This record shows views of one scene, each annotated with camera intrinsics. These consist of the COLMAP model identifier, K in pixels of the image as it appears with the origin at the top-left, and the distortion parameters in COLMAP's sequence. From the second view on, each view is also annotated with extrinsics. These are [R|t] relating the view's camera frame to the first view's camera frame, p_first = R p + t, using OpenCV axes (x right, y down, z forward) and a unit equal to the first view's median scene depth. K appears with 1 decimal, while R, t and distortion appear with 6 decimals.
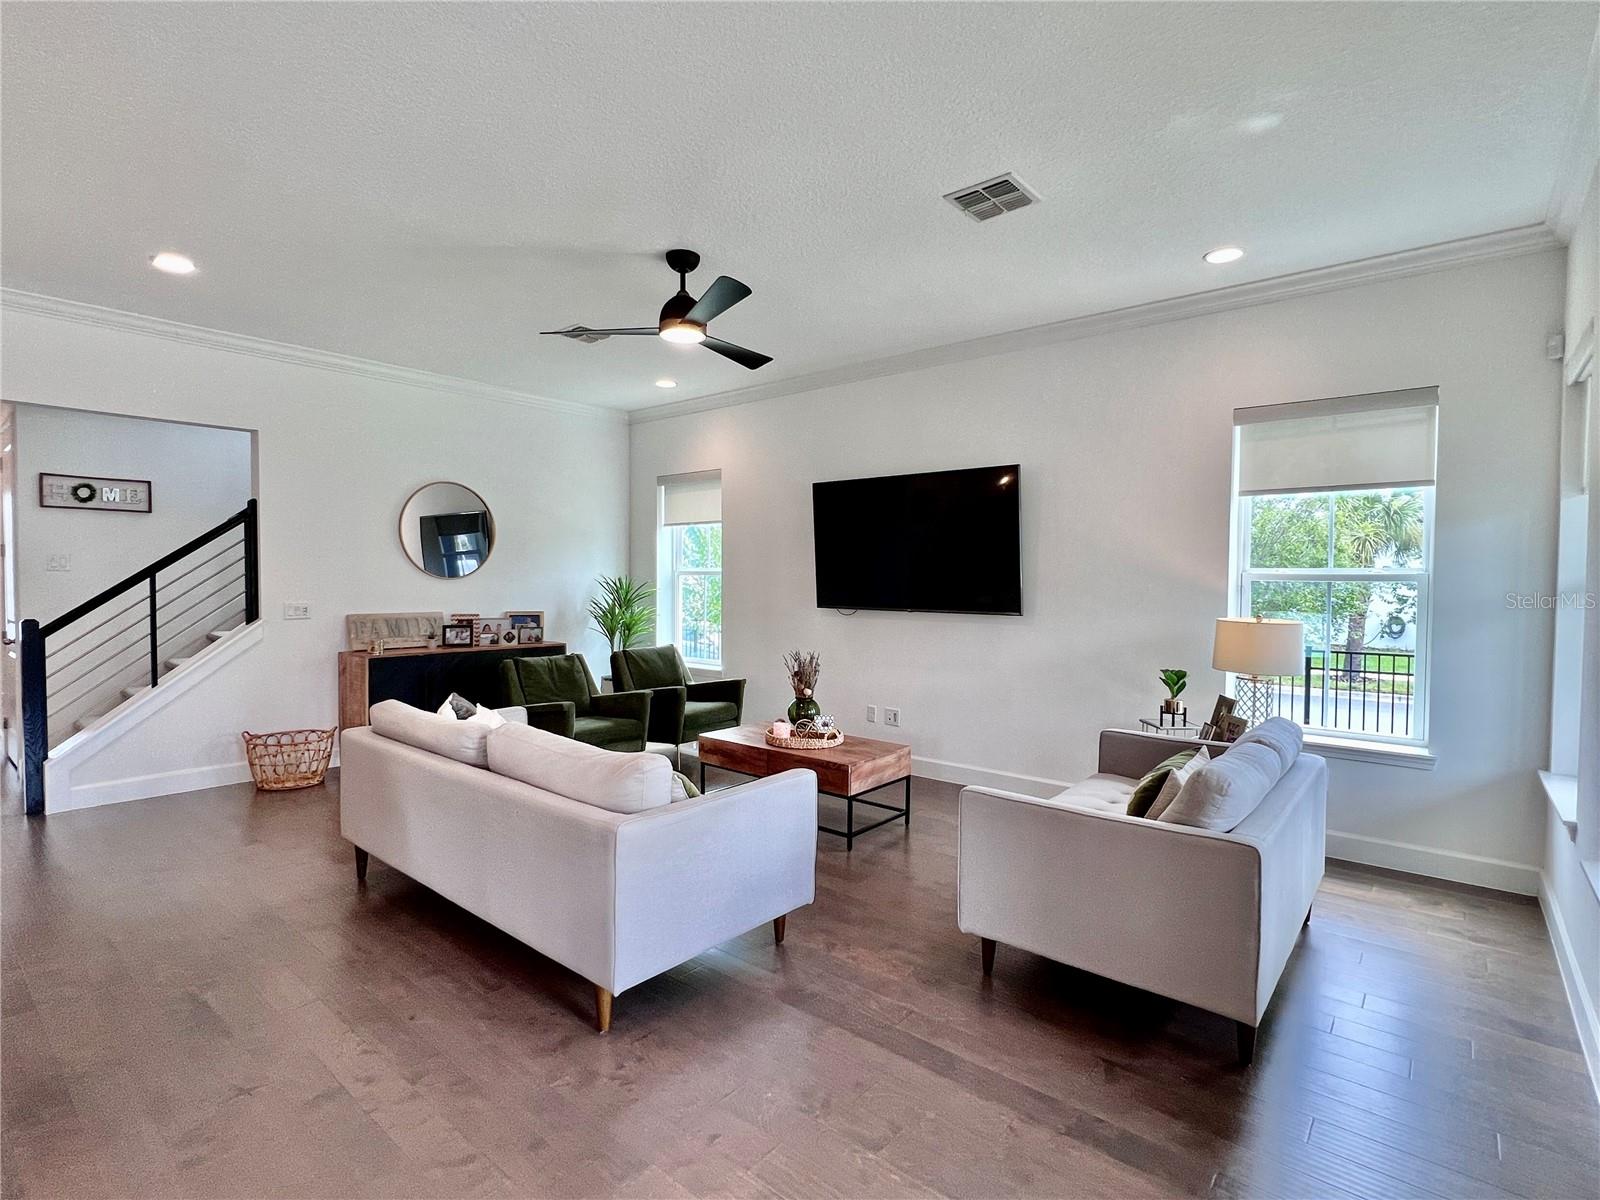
lens RADIAL K [[780.6, 0, 794.3], [0, 780.6, 600.6], [0, 0, 1]] dist [-0.004489, 0.001114]
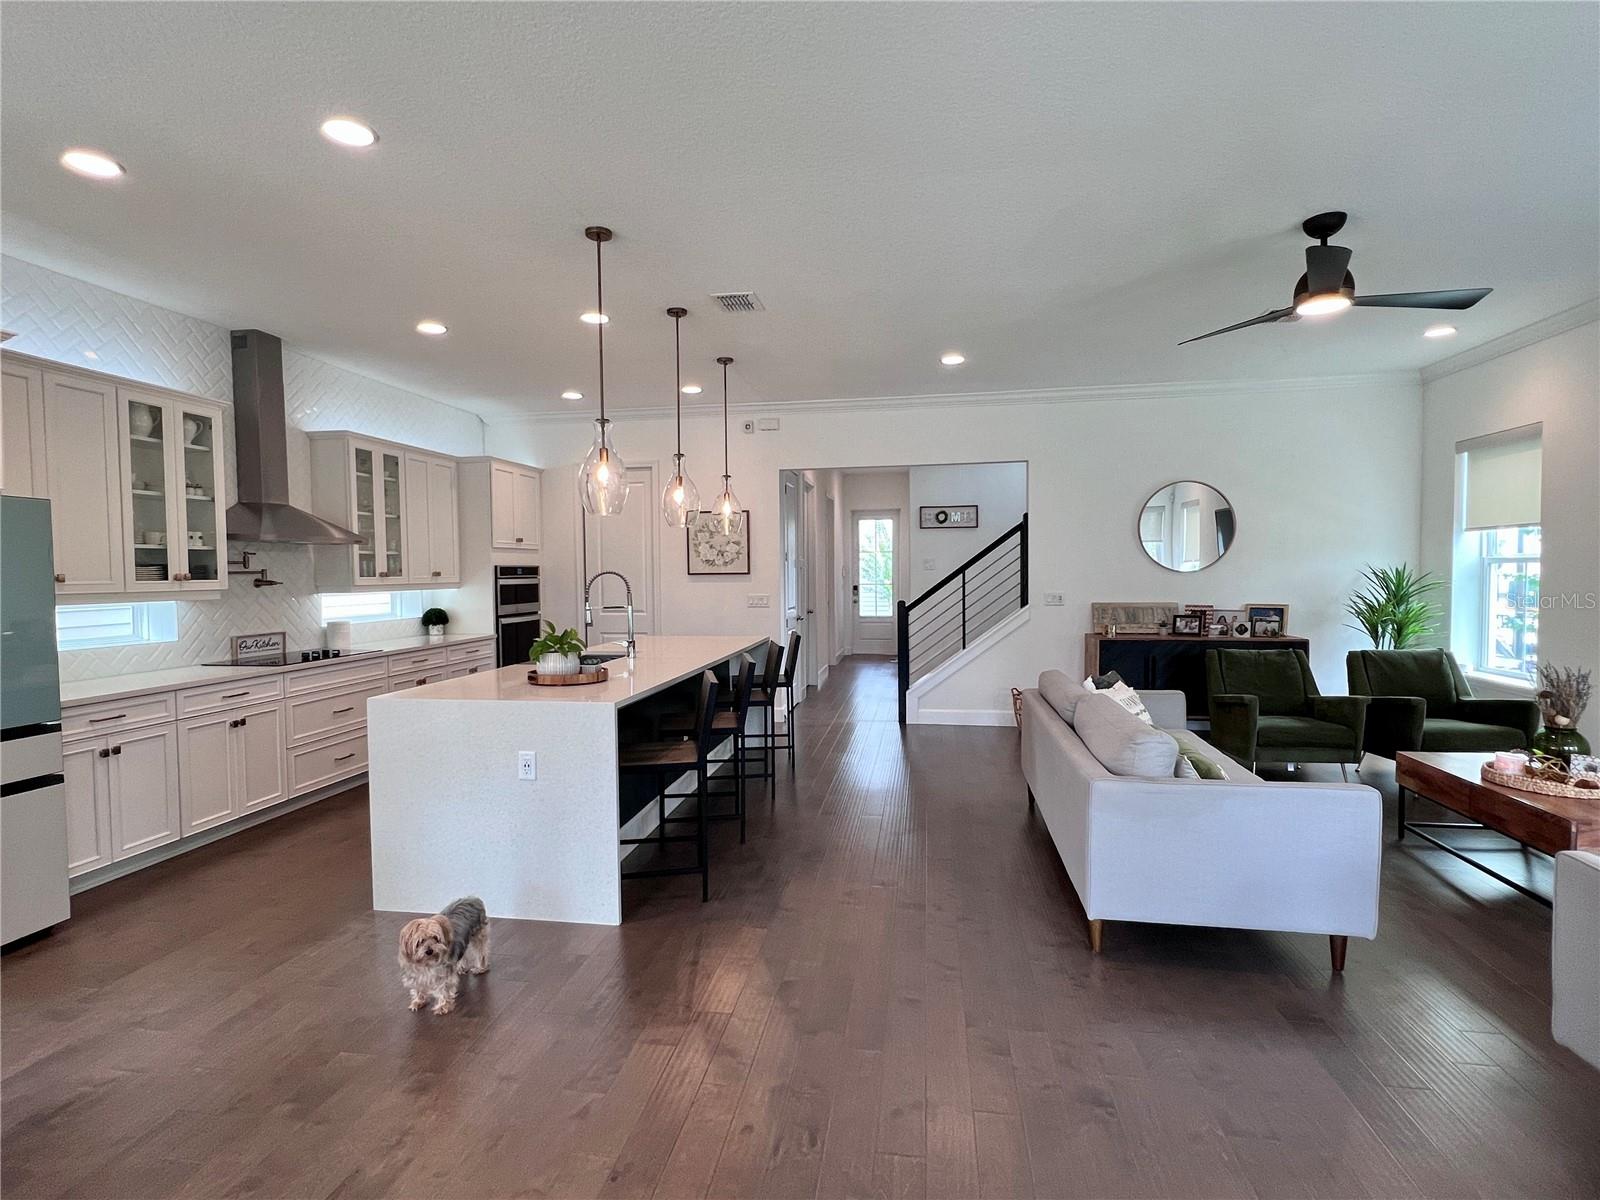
lens RADIAL K [[780.6, 0, 796.0], [0, 780.6, 602.5], [0, 0, 1]] dist [-0.004489, 0.001114]
pose [[0.507025, 0.022927, -0.861626, 0.240671], [-0.011522, 0.999737, 0.019822, -0.000966], [0.861854, -0.000122, 0.507156, -0.001631]]
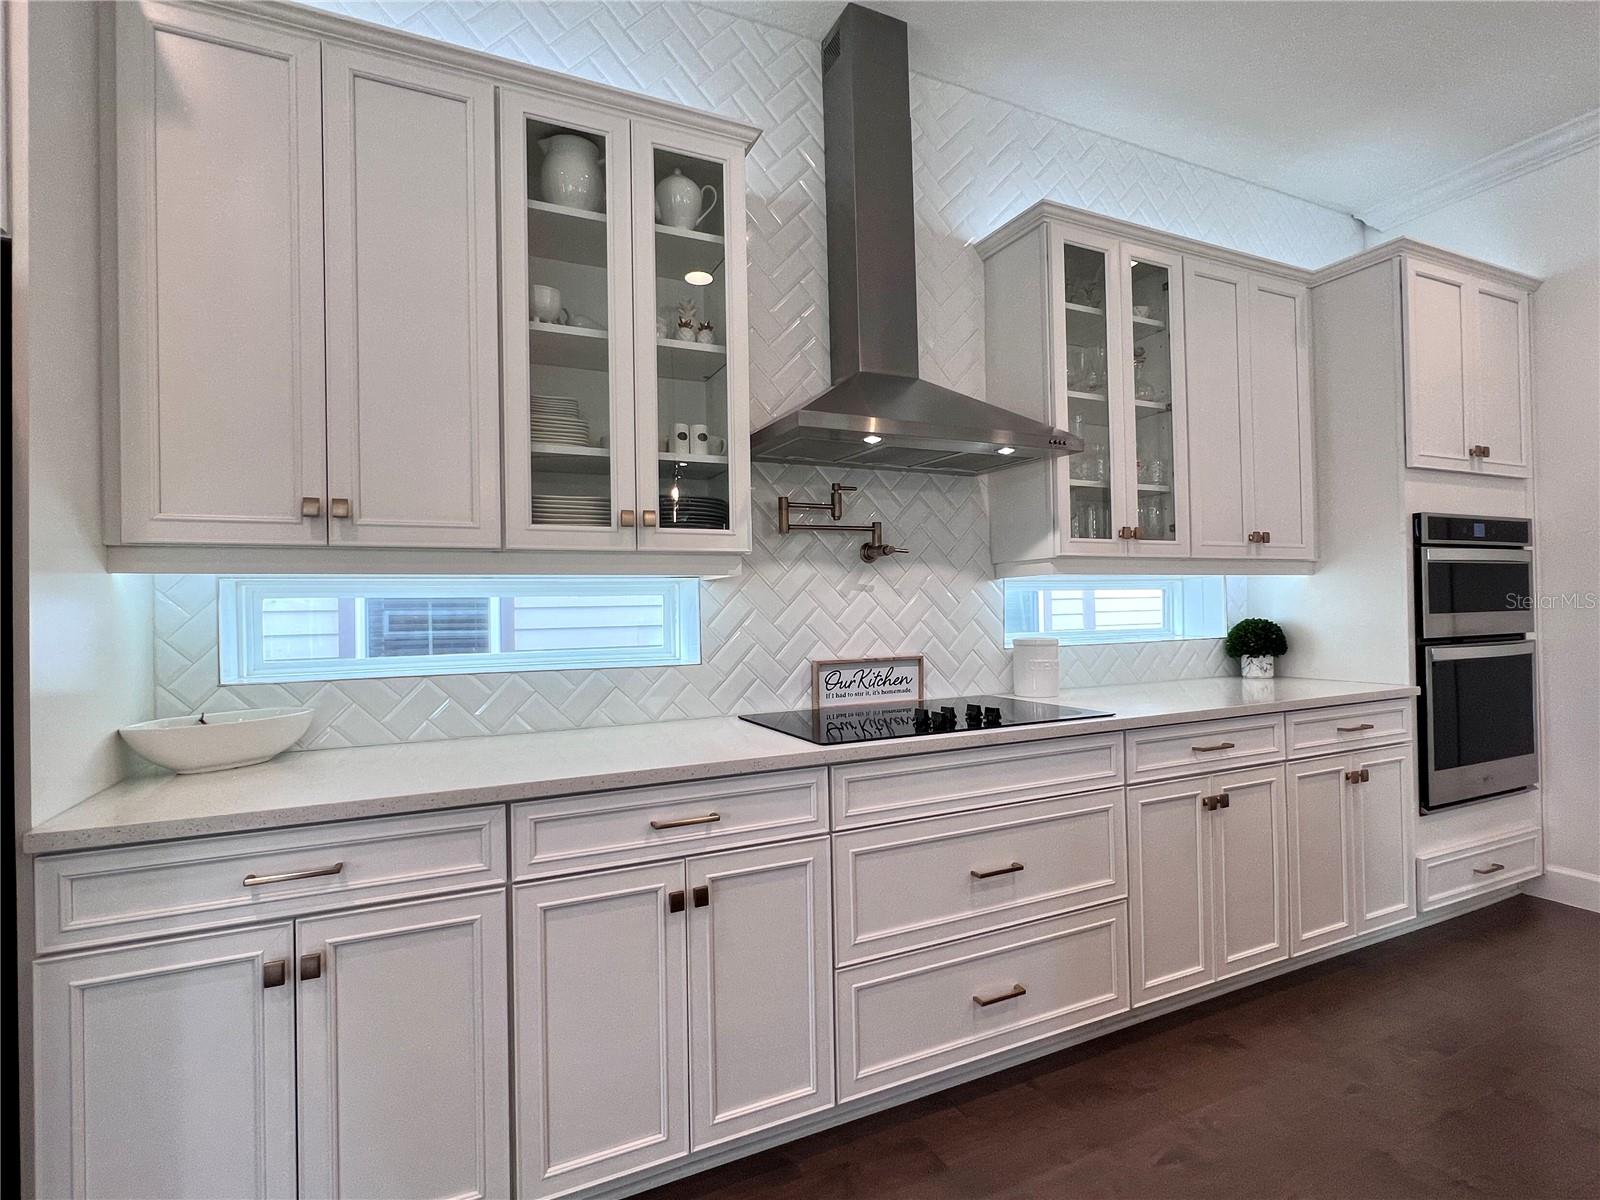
lens RADIAL K [[780.6, 0, 797.2], [0, 780.6, 600.4], [0, 0, 1]] dist [-0.004489, 0.001114]
pose [[-0.420246, -0.010338, -0.907351, -0.474765], [-0.010933, 0.999920, -0.006329, 0.033172], [0.907344, 0.007261, -0.420326, 0.069724]]
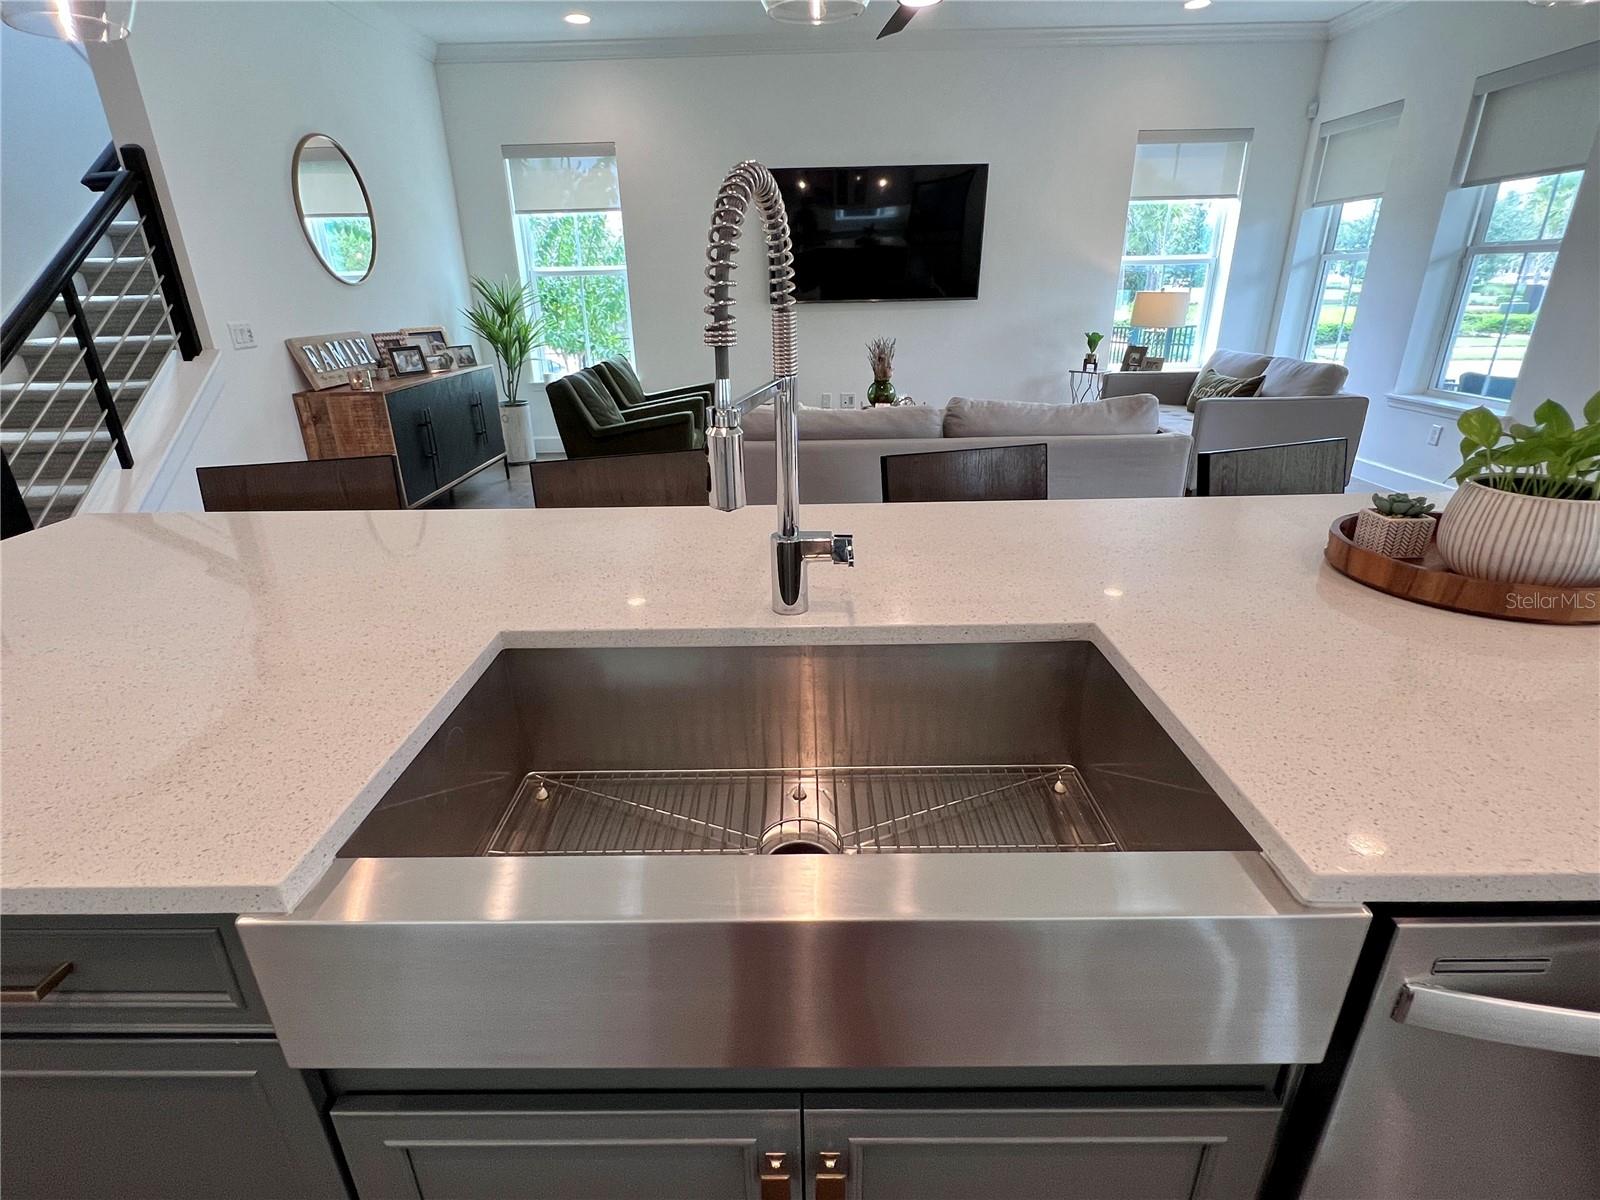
lens RADIAL K [[780.6, 0, 793.7], [0, 780.6, 601.6], [0, 0, 1]] dist [-0.004489, 0.001114]
pose [[0.770014, -0.262346, 0.581595, -0.730275], [0.045026, 0.931624, 0.360624, 0.005936], [-0.636436, -0.251498, 0.729176, 0.134034]]
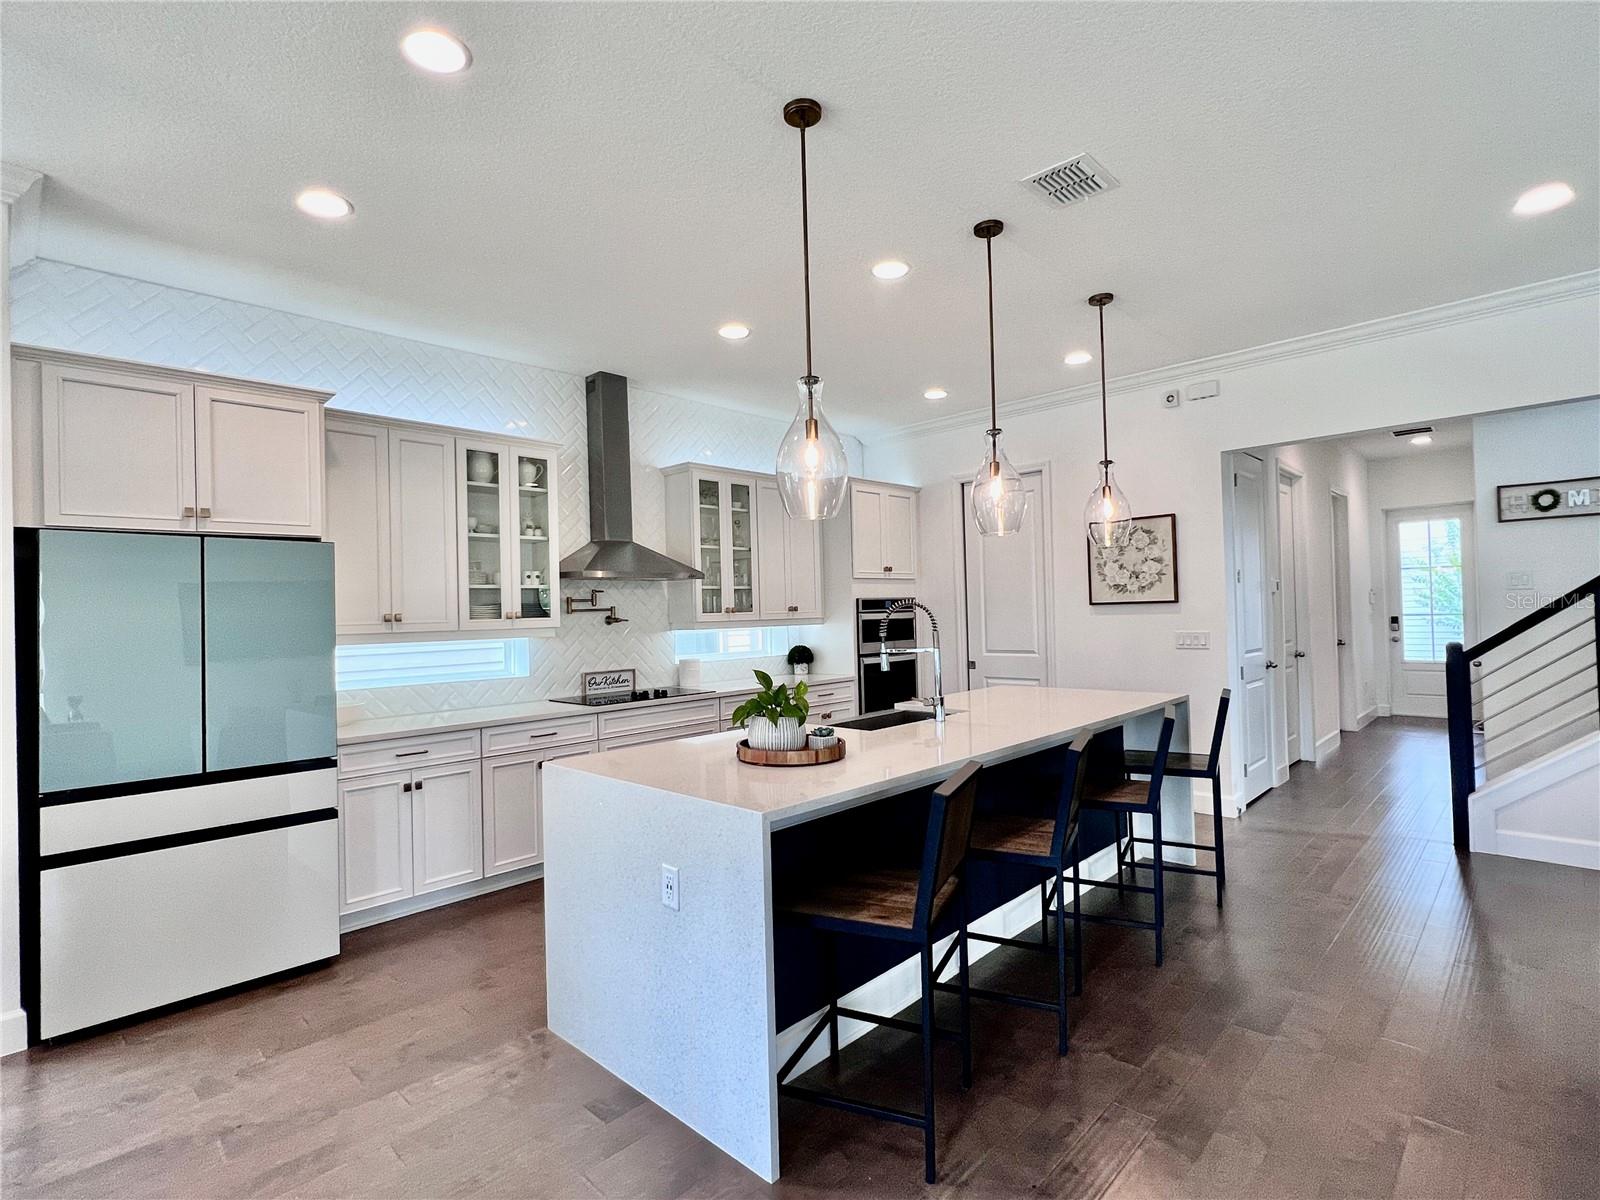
lens RADIAL K [[780.6, 0, 796.1], [0, 780.6, 602.9], [0, 0, 1]] dist [-0.004489, 0.001114]
pose [[-0.076335, -0.017873, -0.996922, 0.031634], [-0.003462, 0.999838, -0.017660, -0.003457], [0.997076, 0.002103, -0.076385, 0.217869]]
